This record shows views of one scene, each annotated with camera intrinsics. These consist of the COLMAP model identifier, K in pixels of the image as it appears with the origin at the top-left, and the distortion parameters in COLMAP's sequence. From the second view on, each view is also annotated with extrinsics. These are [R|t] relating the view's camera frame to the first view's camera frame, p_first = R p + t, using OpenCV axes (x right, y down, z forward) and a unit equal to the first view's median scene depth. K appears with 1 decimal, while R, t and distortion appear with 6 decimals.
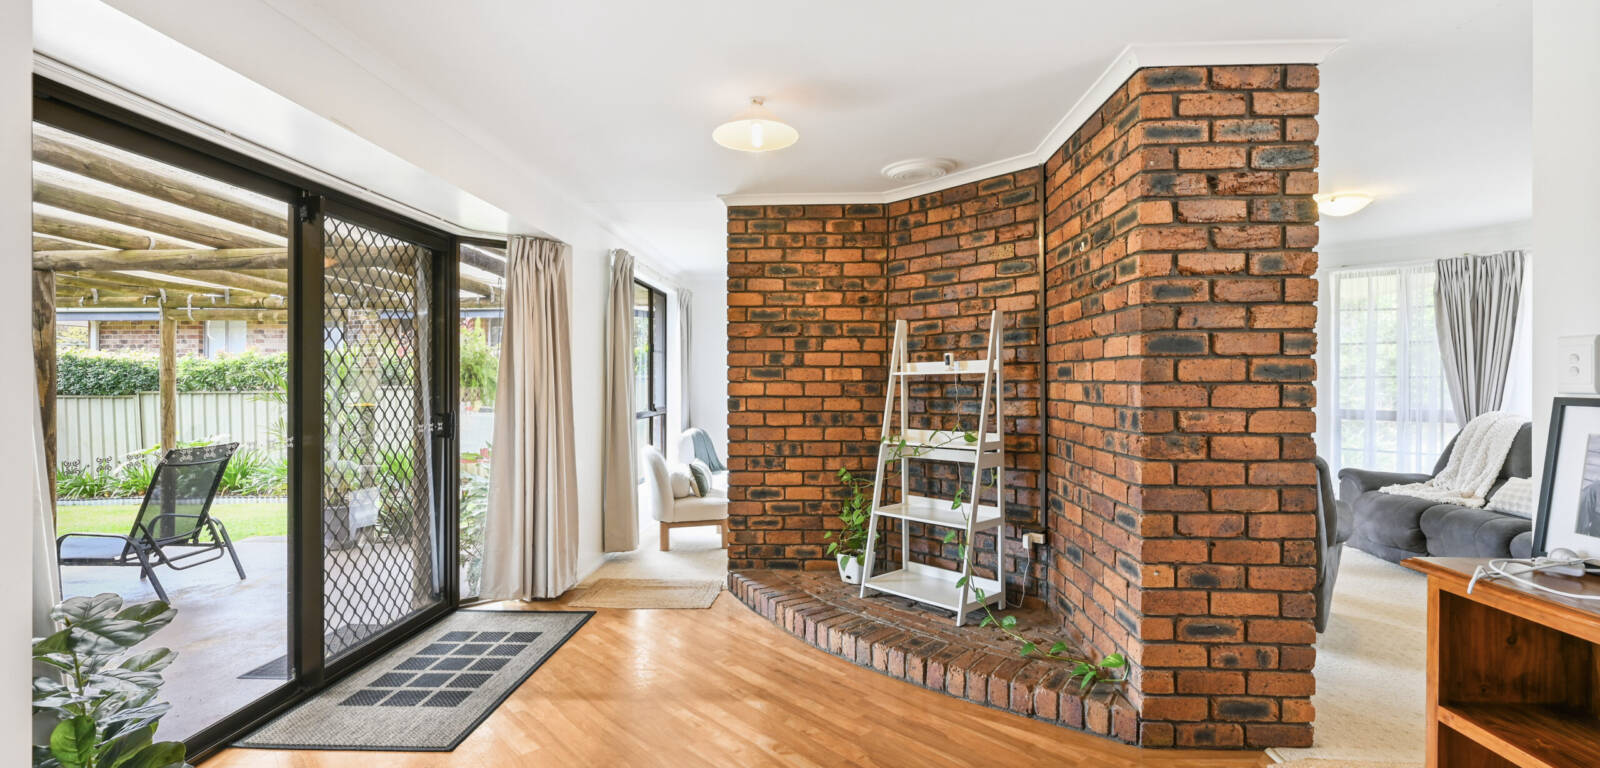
lens RADIAL K [[699.9, 0, 805.3], [0, 699.9, 378.1], [0, 0, 1]] dist [-0.000376, -0.000116]
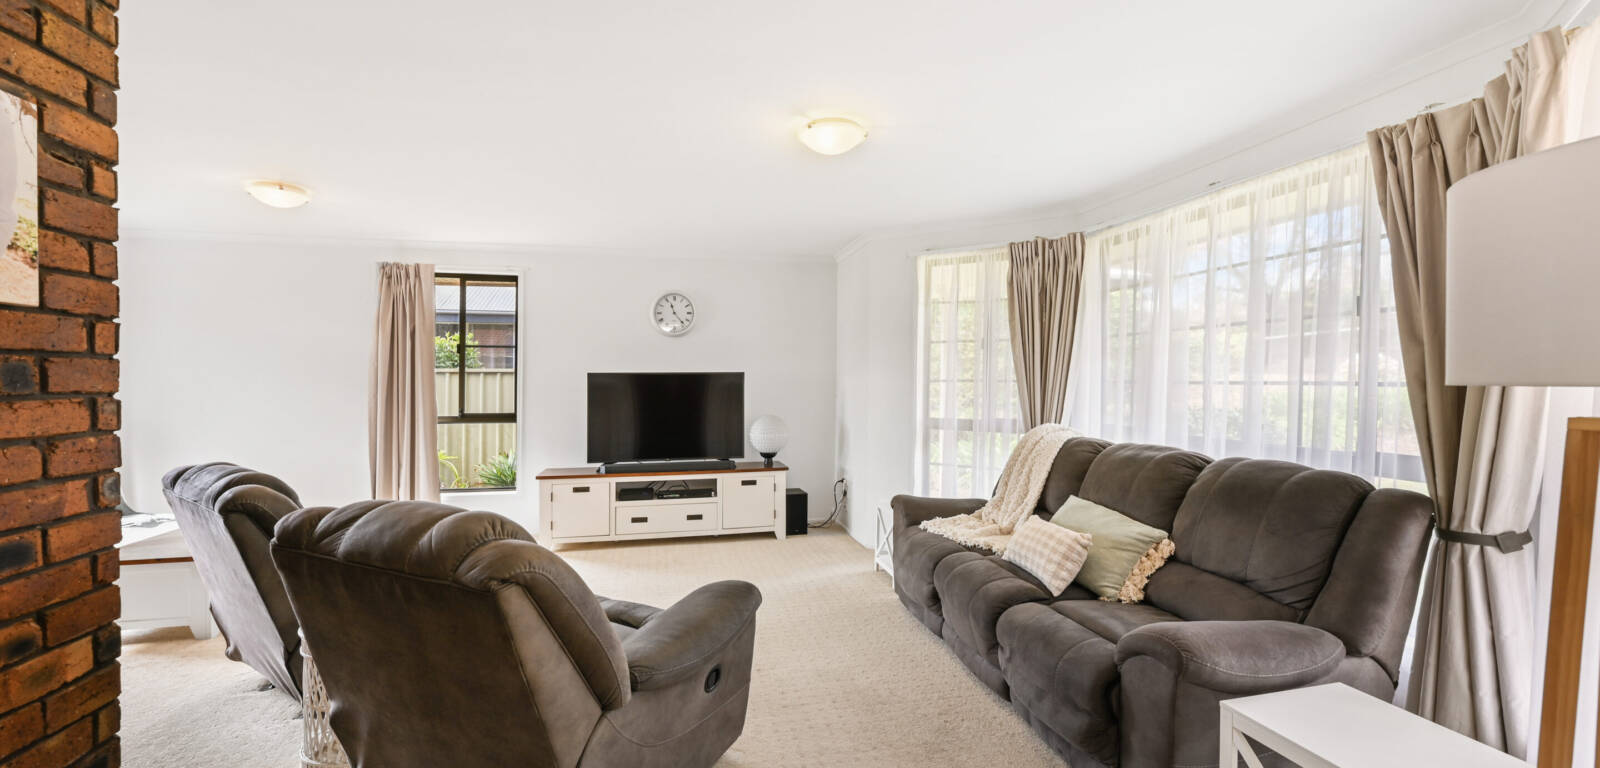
lens RADIAL K [[635.0, 0, 807.2], [0, 635.0, 380.7], [0, 0, 1]] dist [-0.000014, -0.000110]
pose [[0.968457, 0.003416, 0.249156, 0.495549], [-0.004904, 0.999974, 0.005353, -0.005039], [-0.249132, -0.006406, 0.968448, 0.326134]]
